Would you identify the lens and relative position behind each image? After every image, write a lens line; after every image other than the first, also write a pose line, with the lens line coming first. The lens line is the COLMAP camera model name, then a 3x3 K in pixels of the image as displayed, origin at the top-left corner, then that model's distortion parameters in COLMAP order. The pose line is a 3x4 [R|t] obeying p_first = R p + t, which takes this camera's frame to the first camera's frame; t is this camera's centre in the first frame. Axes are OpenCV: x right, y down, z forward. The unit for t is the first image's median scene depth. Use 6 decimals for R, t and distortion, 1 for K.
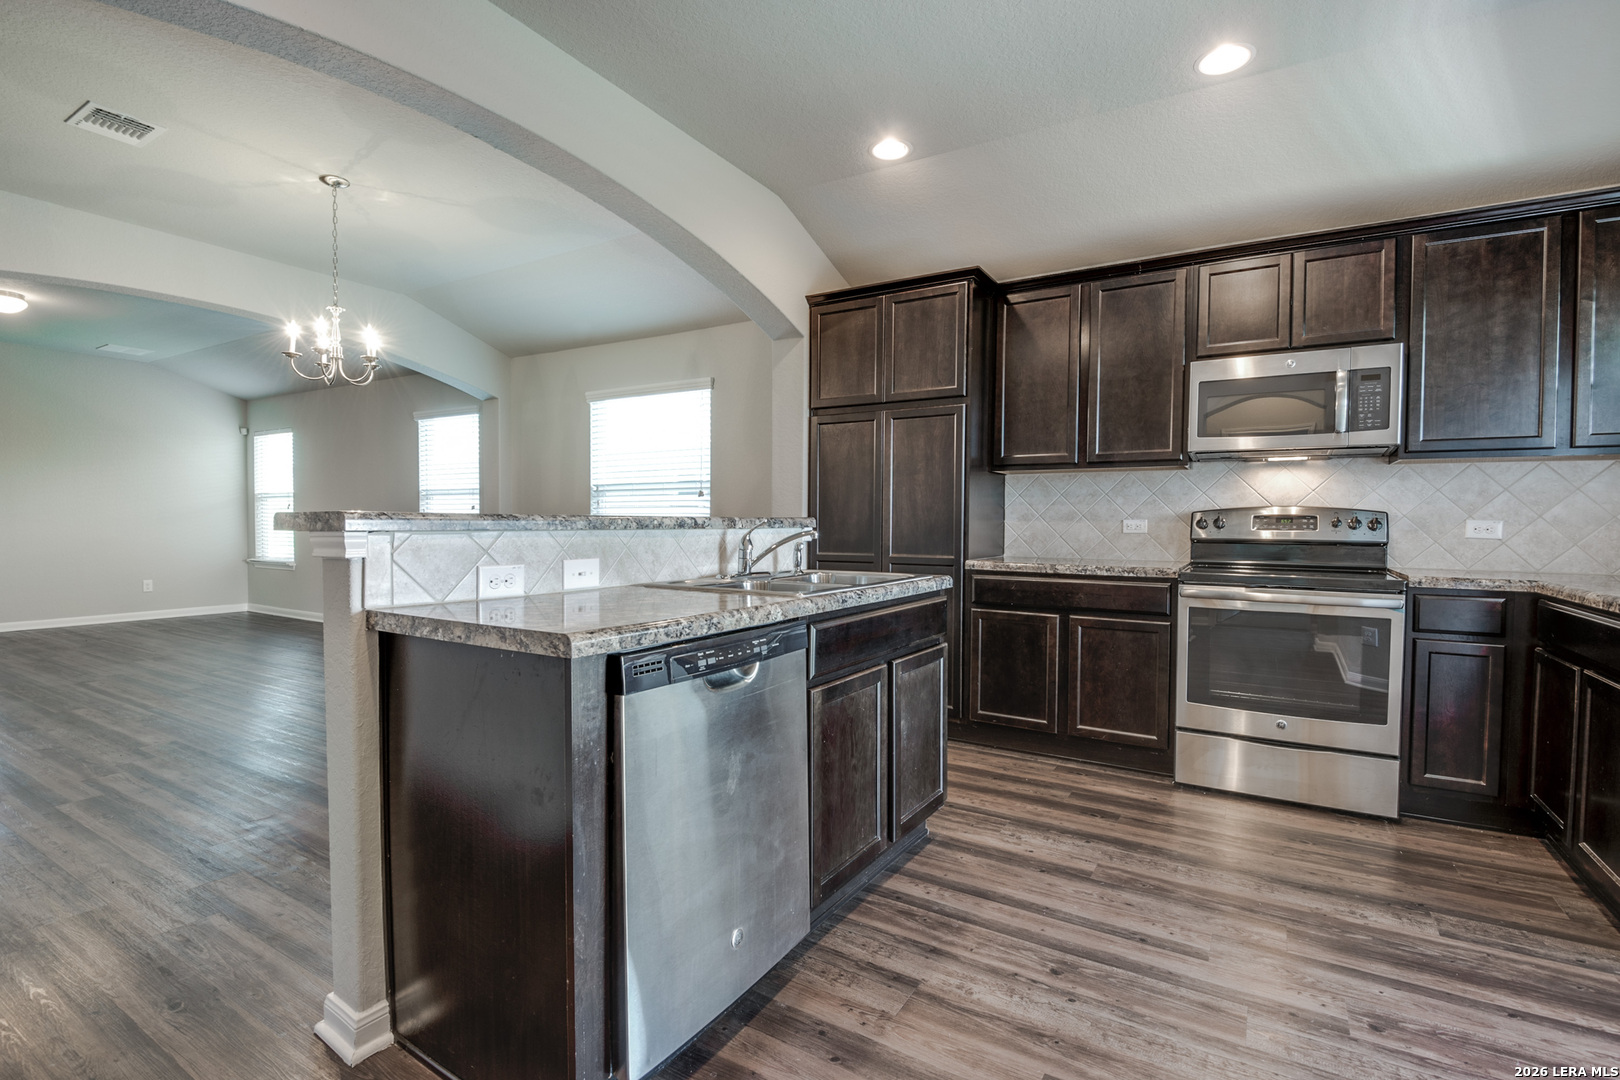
lens RADIAL K [[763.3, 0, 810.0], [0, 763.3, 540.0], [0, 0, 1]] dist [-0.016098, -0.000305]
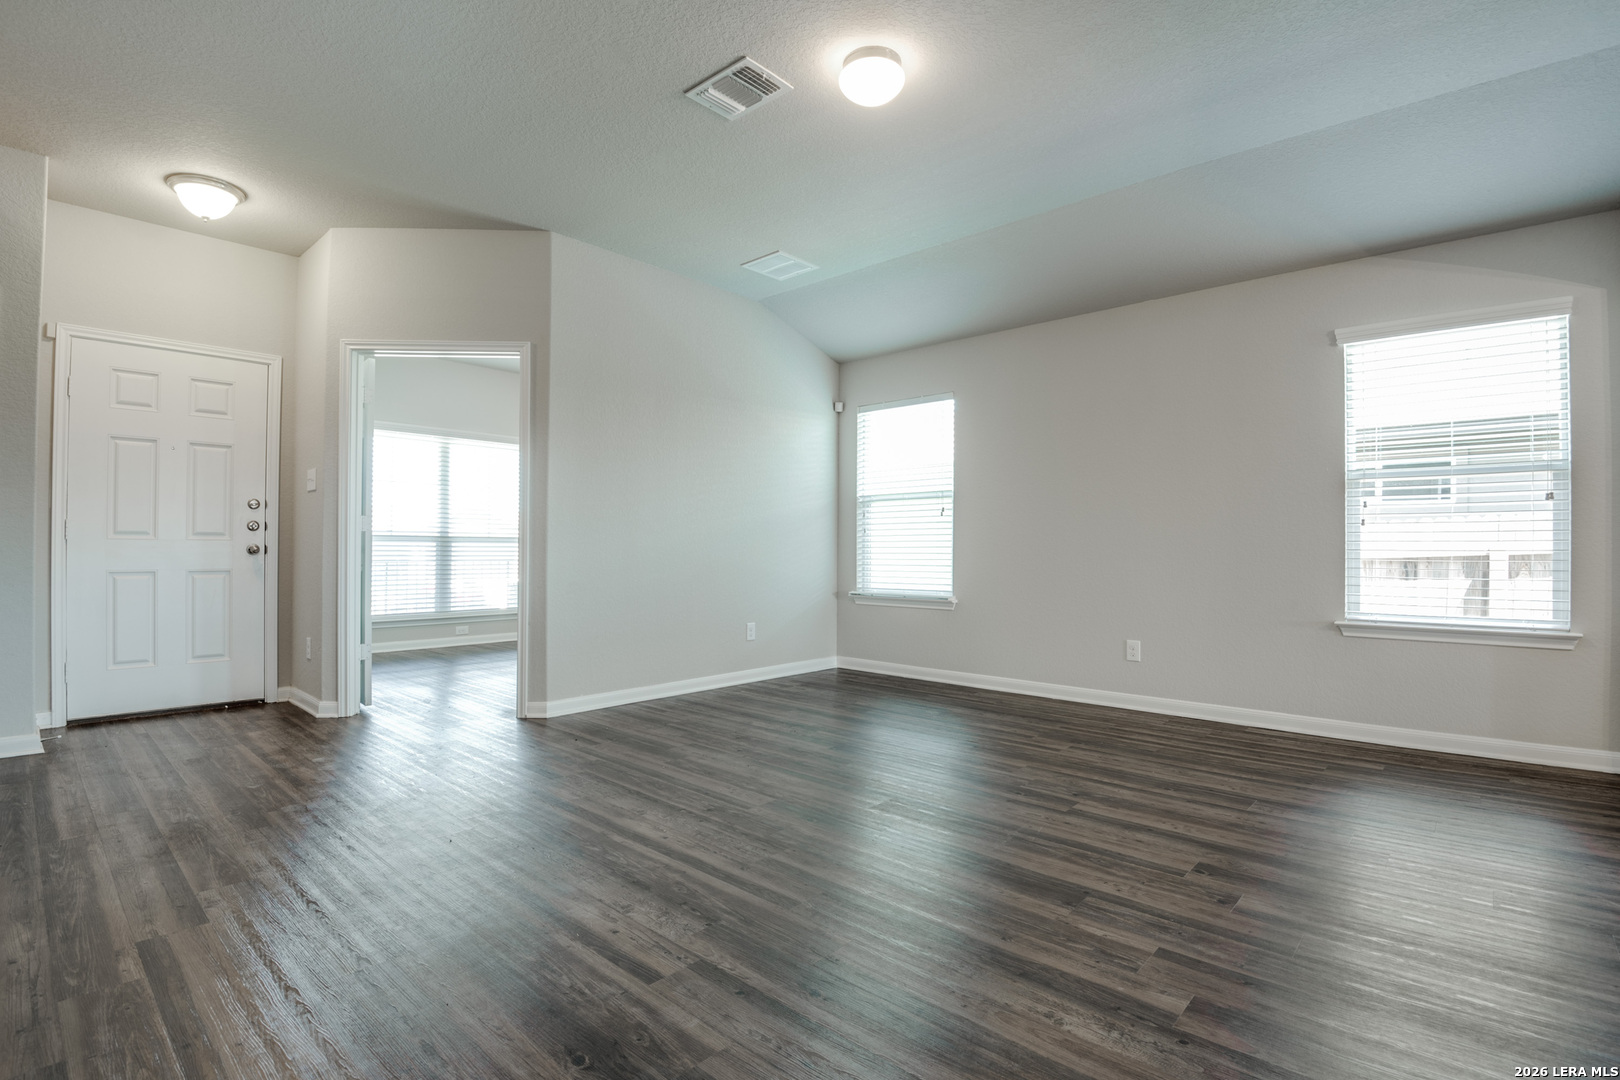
lens RADIAL K [[763.3, 0, 810.0], [0, 763.3, 540.0], [0, 0, 1]] dist [-0.016098, -0.000305]
pose [[0.984061, -0.013126, -0.177348, -0.698409], [0.005681, 0.999084, -0.042423, 0.007816], [0.177743, 0.040739, 0.983233, 0.338354]]
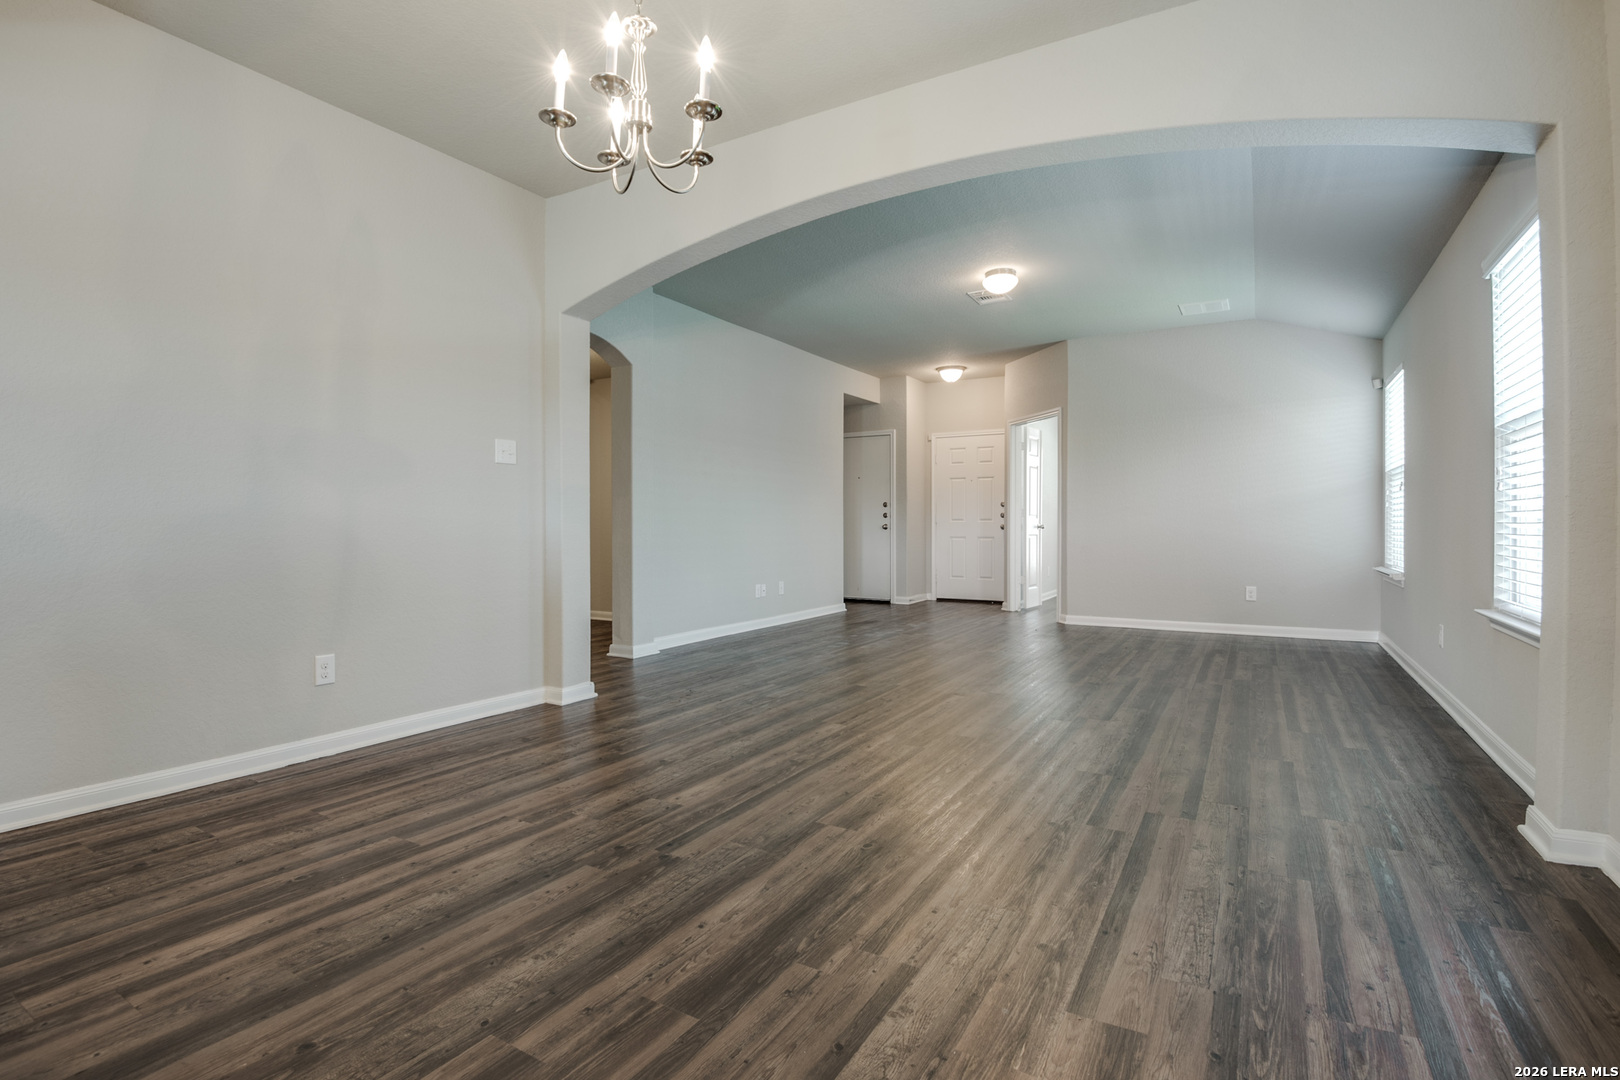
lens RADIAL K [[763.3, 0, 810.0], [0, 763.3, 540.0], [0, 0, 1]] dist [-0.016098, -0.000305]
pose [[0.035549, 0.000354, -0.999368, -0.072443], [-0.022484, 0.999747, -0.000445, 0.013985], [0.999115, 0.022485, 0.035548, 0.485560]]
